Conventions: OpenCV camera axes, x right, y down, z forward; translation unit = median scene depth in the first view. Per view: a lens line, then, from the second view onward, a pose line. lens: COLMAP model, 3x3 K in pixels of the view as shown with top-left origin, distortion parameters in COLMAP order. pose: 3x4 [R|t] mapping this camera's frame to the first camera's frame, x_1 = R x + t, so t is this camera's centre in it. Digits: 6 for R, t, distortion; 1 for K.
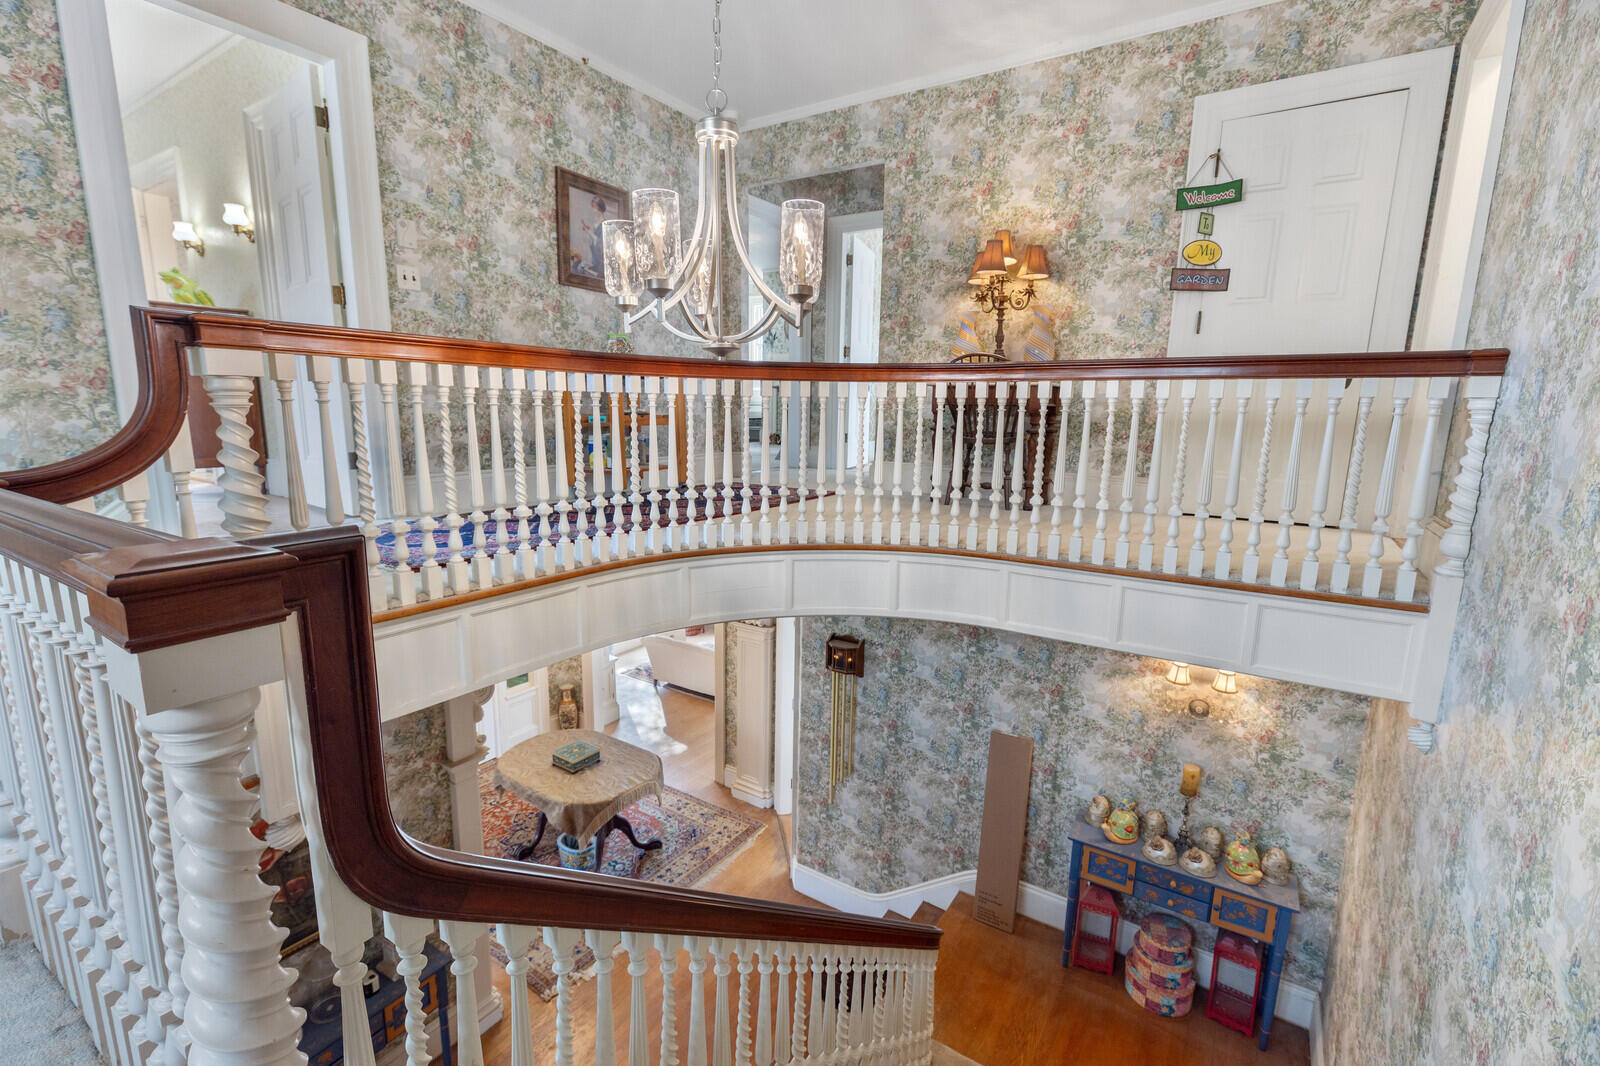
lens RADIAL K [[730.3, 0, 794.2], [0, 730.3, 522.4], [0, 0, 1]] dist [0.000342, -0.000964]
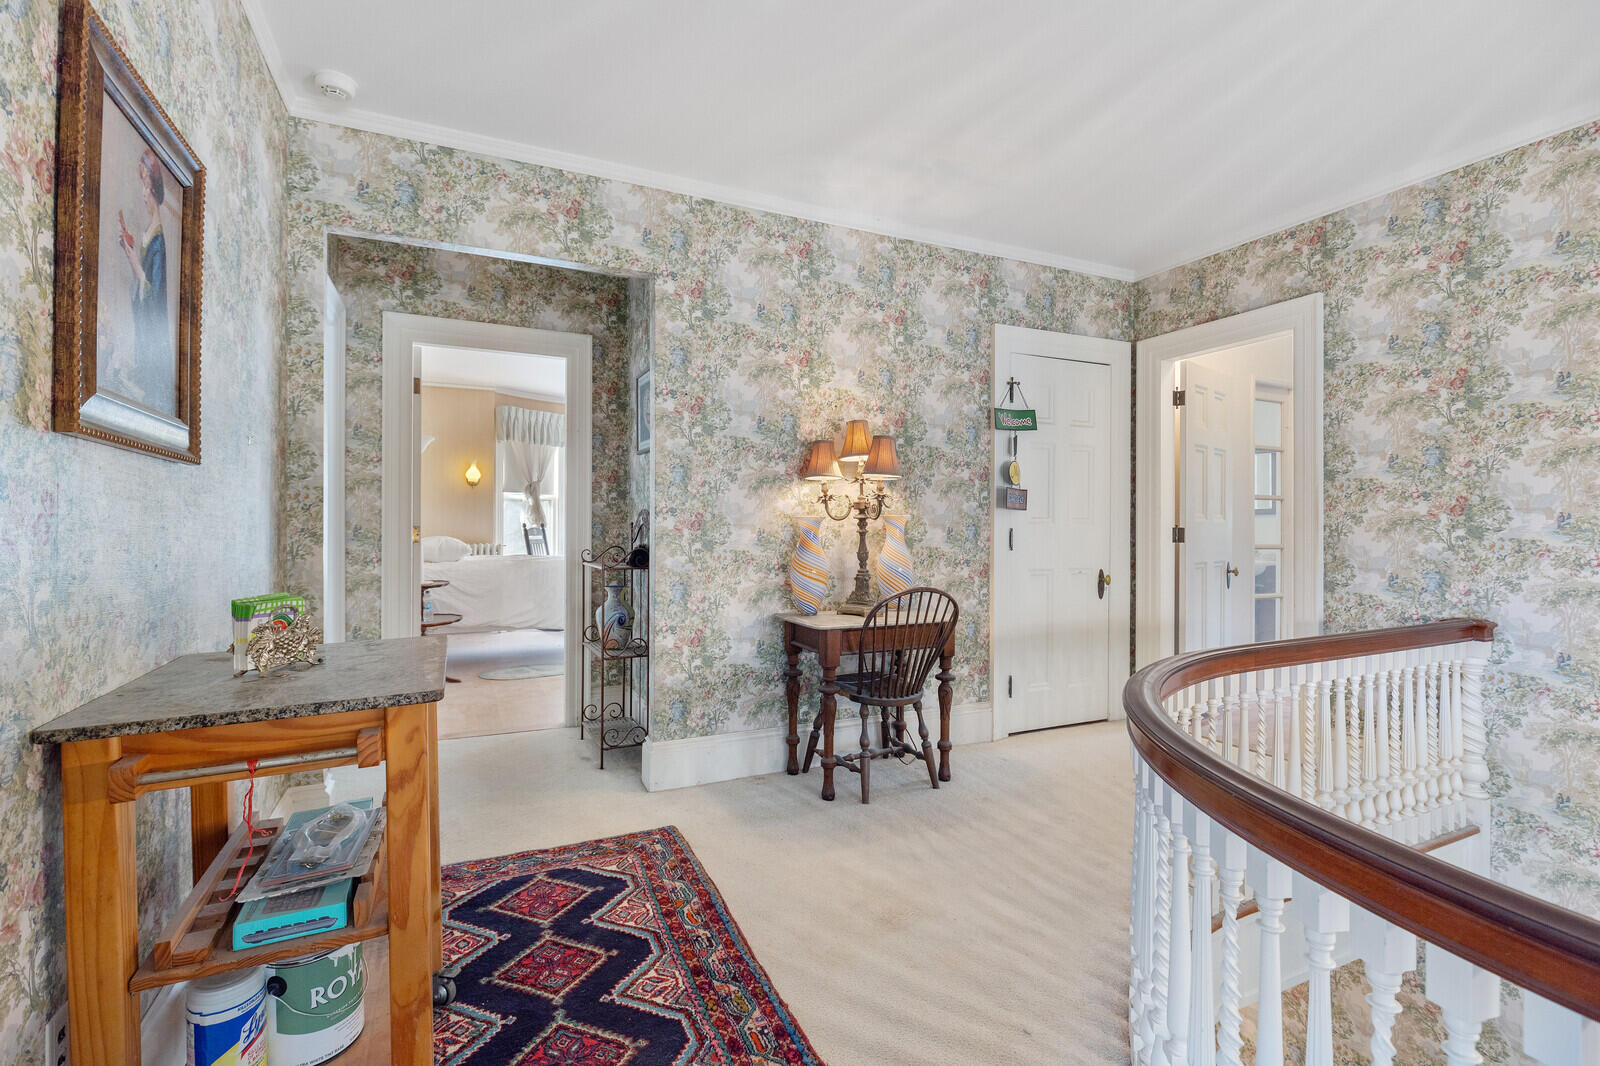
lens RADIAL K [[730.3, 0, 794.2], [0, 730.3, 522.4], [0, 0, 1]] dist [0.000342, -0.000964]
pose [[0.518779, -0.009367, 0.854857, -0.428923], [0.142493, 0.986900, -0.075659, -0.248217], [-0.842949, 0.161061, 0.513318, 0.692251]]
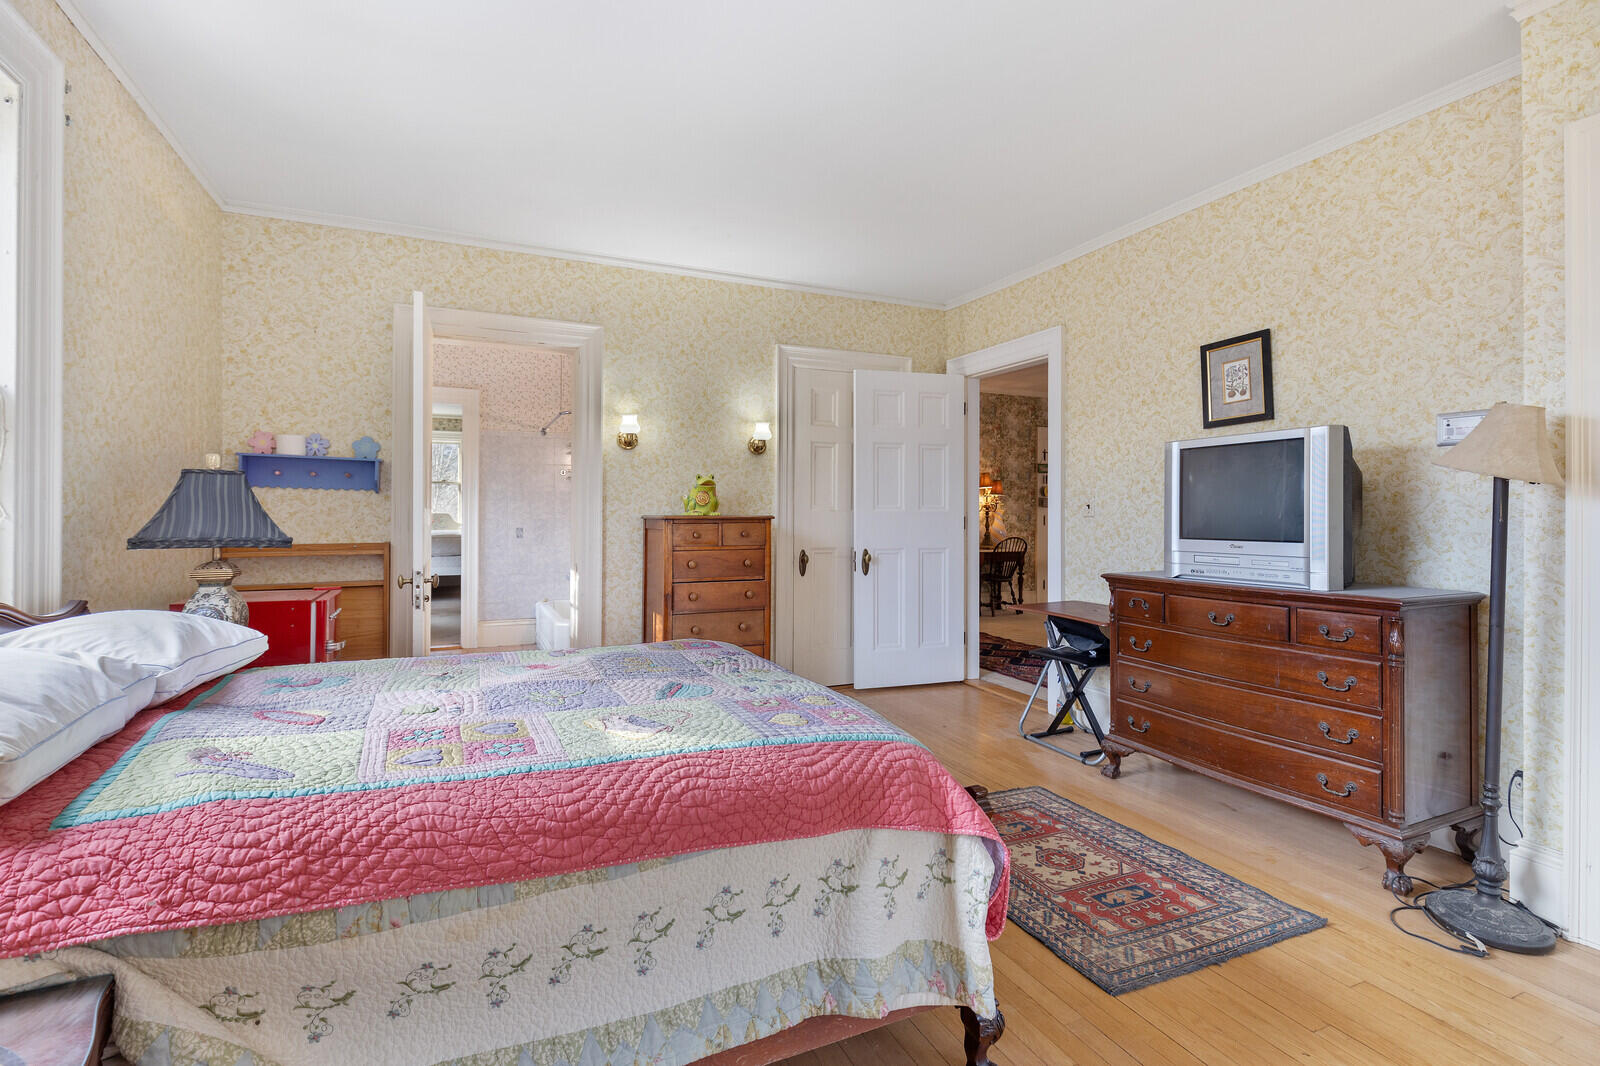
lens RADIAL K [[733.1, 0, 777.3], [0, 733.1, 508.9], [0, 0, 1]] dist [-0.001937, -0.000715]
pose [[0.547807, -0.004784, 0.836591, -1.722621], [0.138134, 0.986776, -0.084809, -0.217237], [-0.825122, 0.162020, 0.541223, 0.418181]]
